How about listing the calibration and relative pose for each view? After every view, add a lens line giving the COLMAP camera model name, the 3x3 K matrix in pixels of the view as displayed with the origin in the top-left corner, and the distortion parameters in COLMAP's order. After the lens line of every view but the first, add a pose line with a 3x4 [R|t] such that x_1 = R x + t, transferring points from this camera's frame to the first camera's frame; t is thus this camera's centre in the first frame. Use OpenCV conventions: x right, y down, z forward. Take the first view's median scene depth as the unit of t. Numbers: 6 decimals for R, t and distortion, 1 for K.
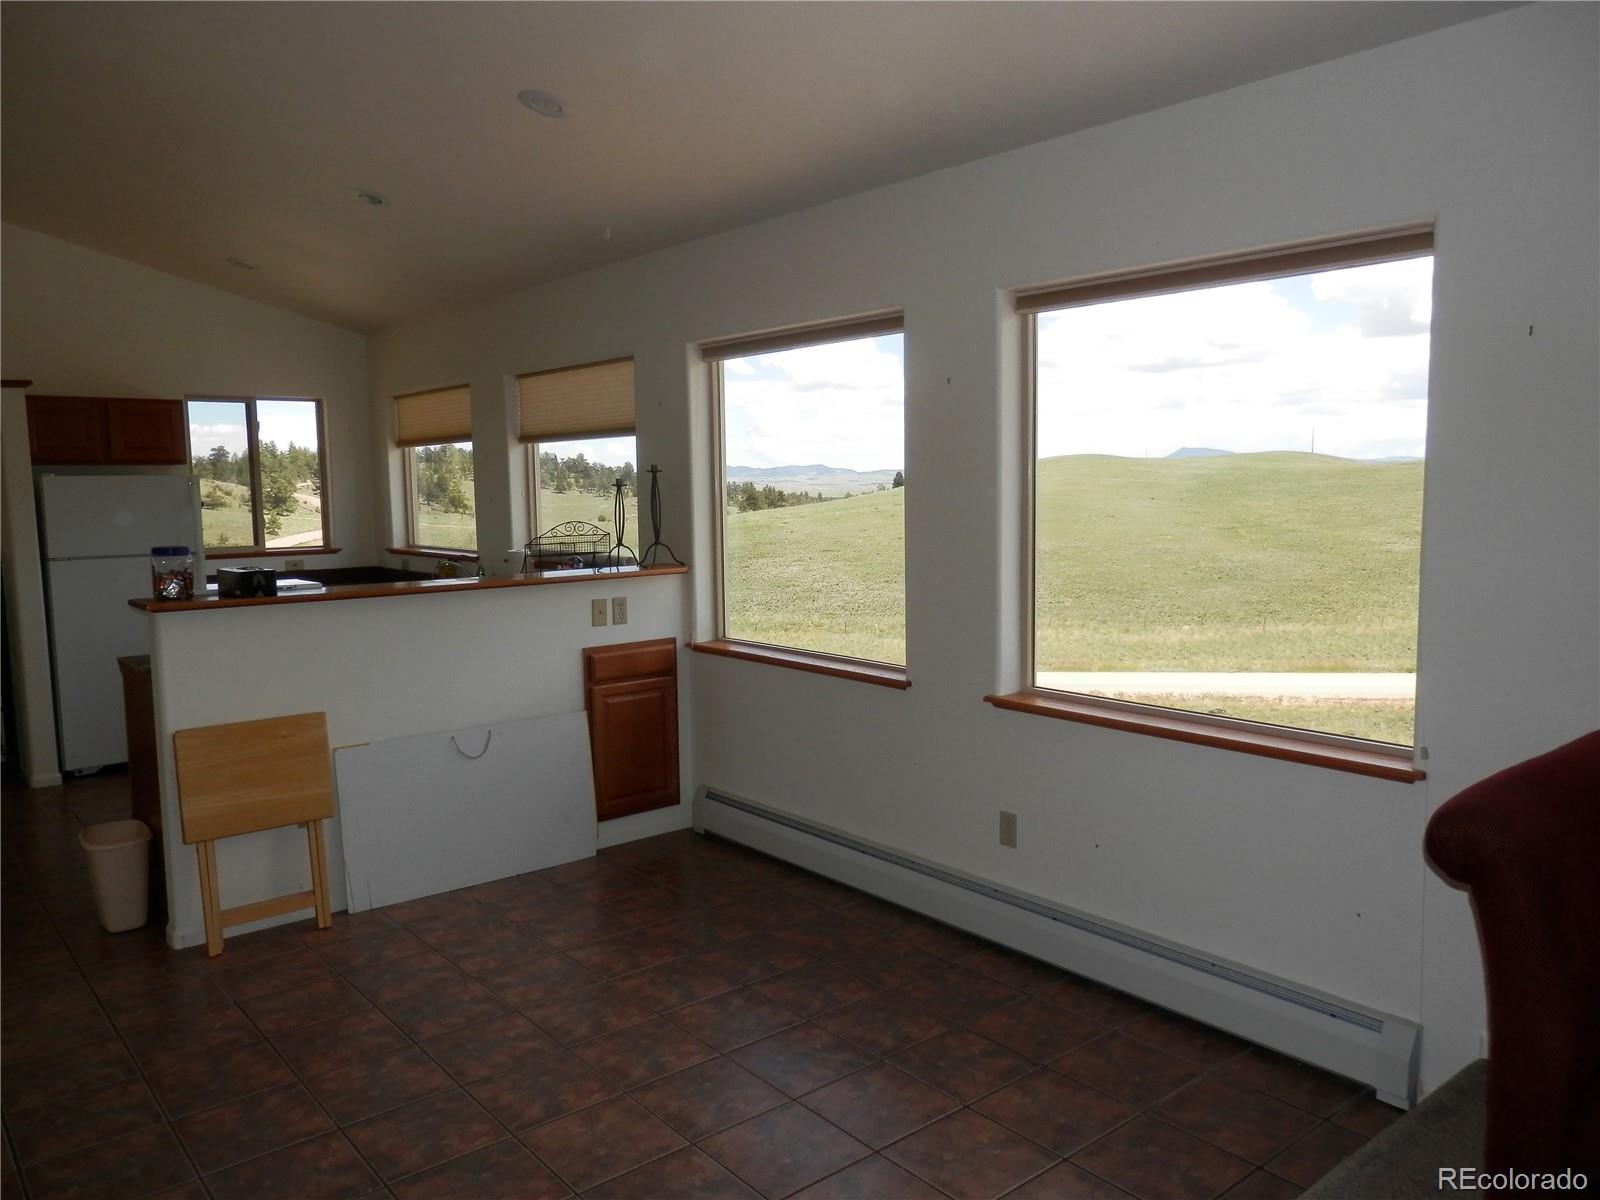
lens RADIAL K [[1179.1, 0, 800.0], [0, 1179.1, 600.0], [0, 0, 1]] dist [-0.008470, -0.002590]
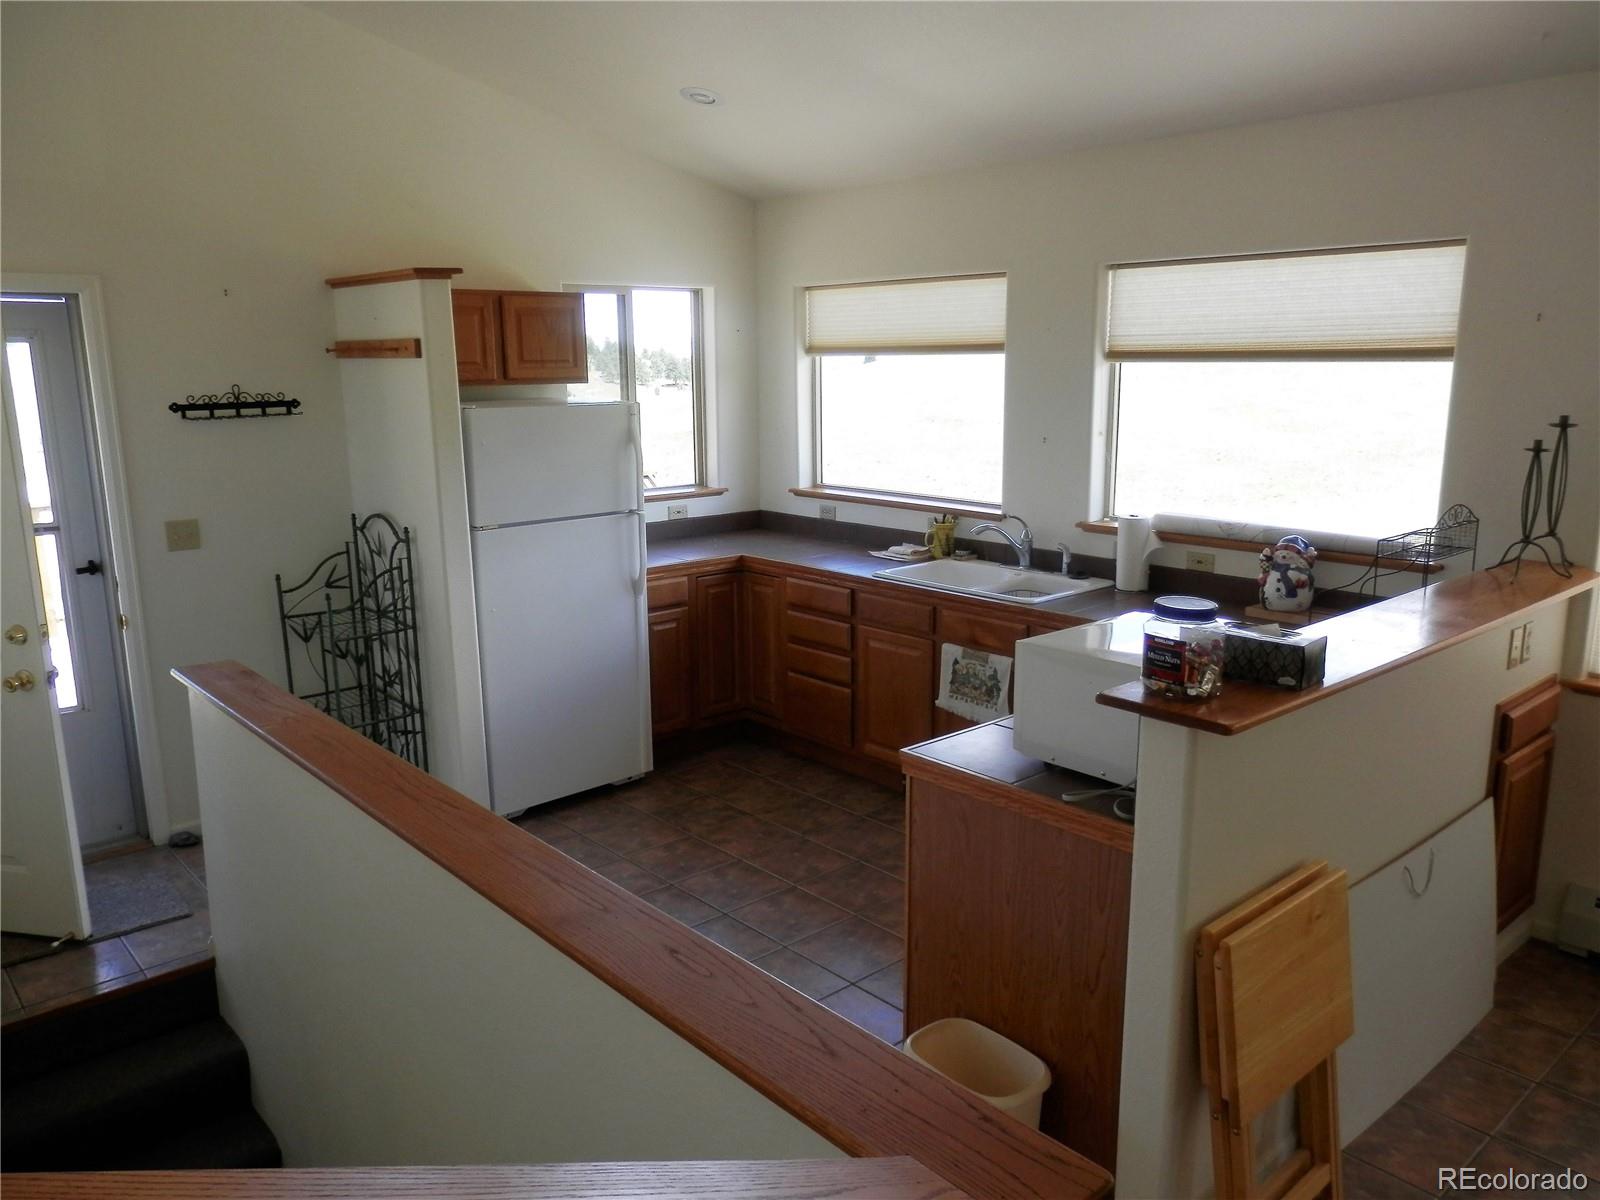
lens RADIAL K [[1179.1, 0, 800.0], [0, 1179.1, 600.0], [0, 0, 1]] dist [-0.008470, -0.002590]
pose [[0.999631, -0.000091, 0.027147, -0.417442], [-0.002719, 0.994629, 0.103472, -0.058638], [-0.027011, -0.103508, 0.994262, 0.262277]]
